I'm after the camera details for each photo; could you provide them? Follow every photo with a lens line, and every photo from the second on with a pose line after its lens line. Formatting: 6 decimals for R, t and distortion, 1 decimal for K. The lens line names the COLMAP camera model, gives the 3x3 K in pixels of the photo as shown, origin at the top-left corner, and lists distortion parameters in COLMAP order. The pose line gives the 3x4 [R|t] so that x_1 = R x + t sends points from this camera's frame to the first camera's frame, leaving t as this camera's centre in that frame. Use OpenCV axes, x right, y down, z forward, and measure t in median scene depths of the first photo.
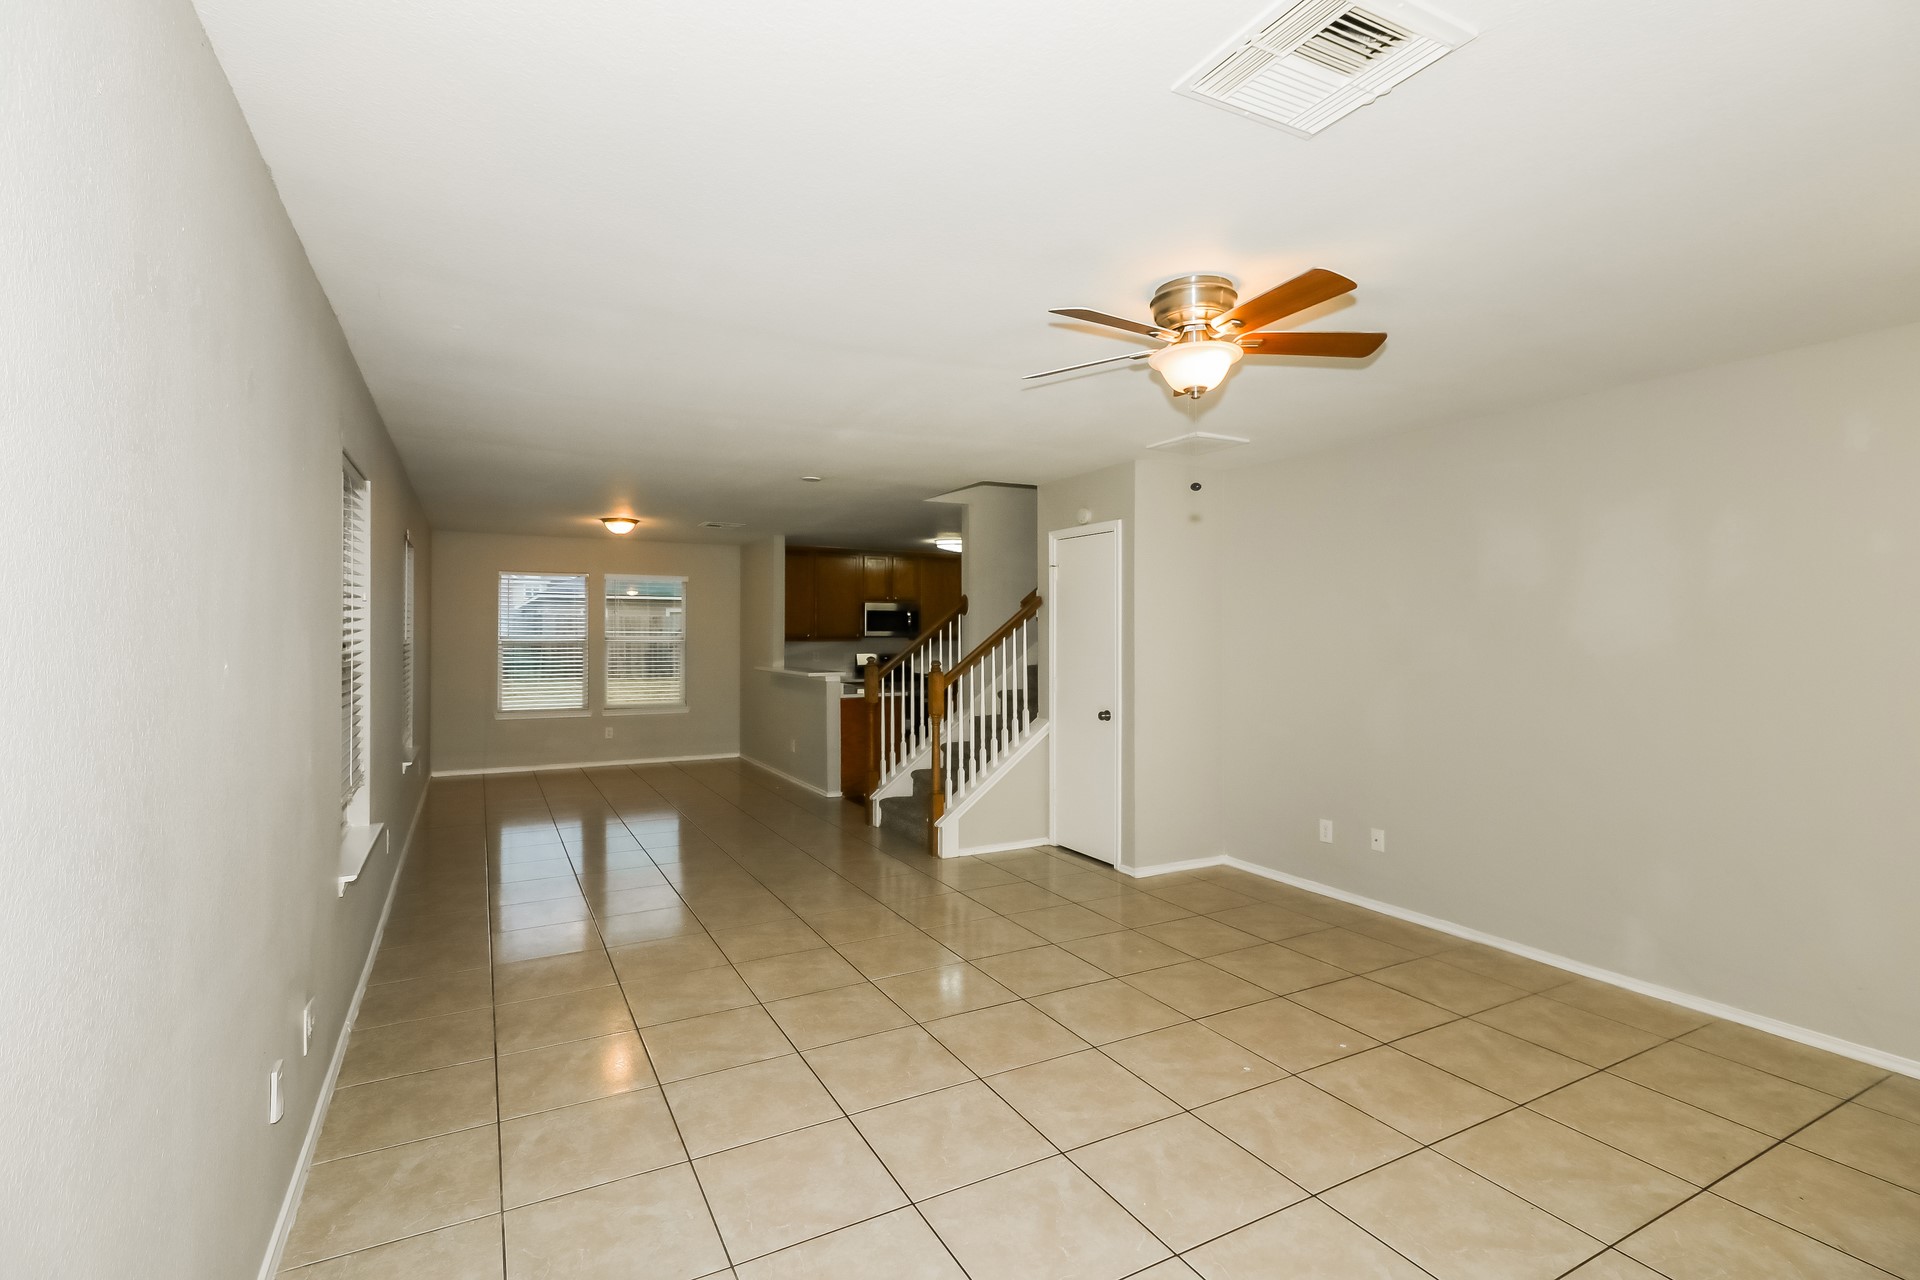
lens RADIAL K [[889.0, 0, 955.7], [0, 889.0, 635.5], [0, 0, 1]] dist [-0.000124, 0.000069]
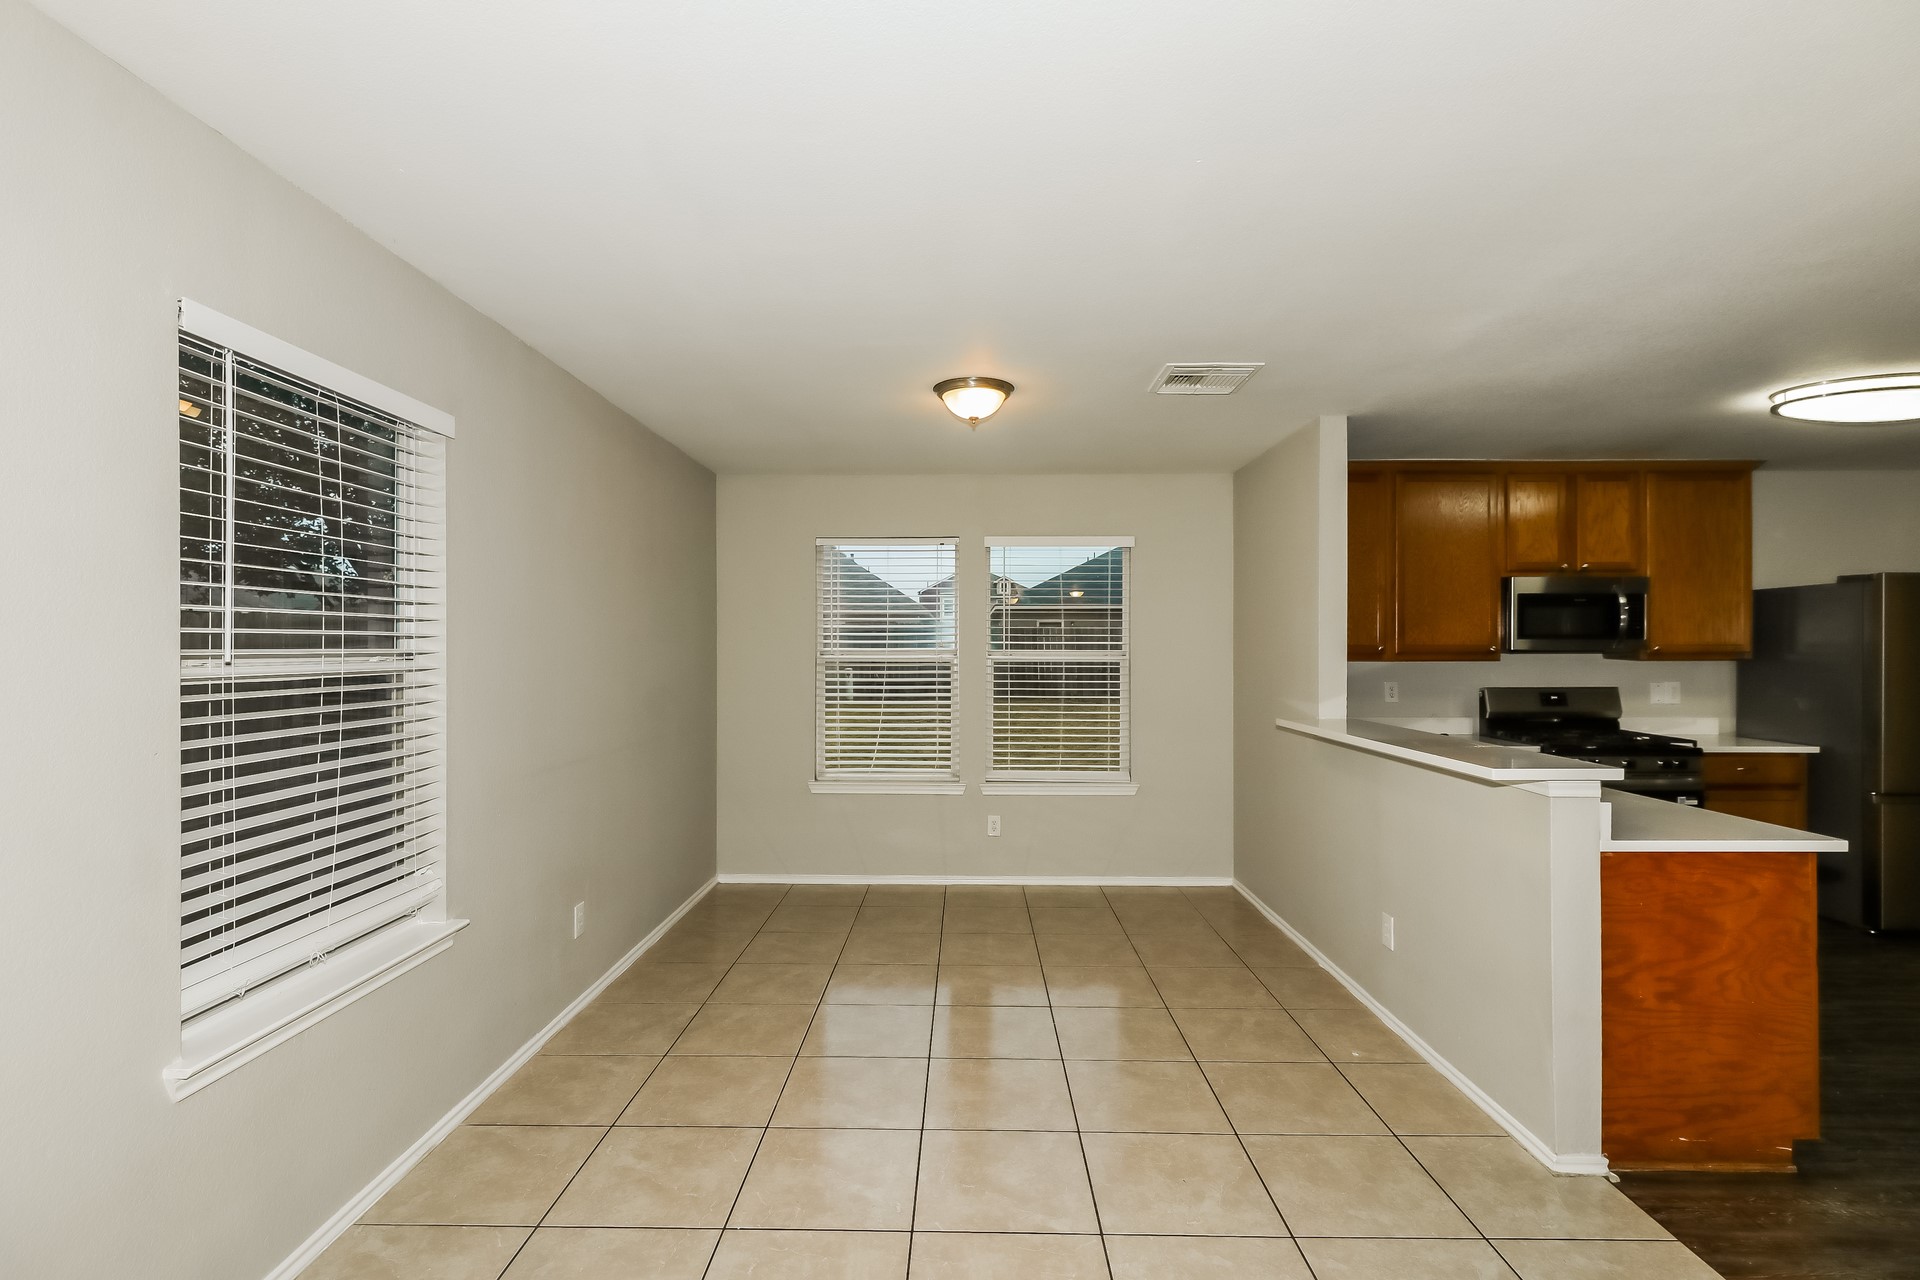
lens RADIAL K [[889.0, 0, 955.7], [0, 889.0, 635.5], [0, 0, 1]] dist [-0.000124, 0.000069]
pose [[0.872204, -0.006796, -0.489095, -0.144270], [-0.001132, 0.999873, -0.015912, 0.000871], [0.489141, 0.014432, 0.872085, 0.519831]]
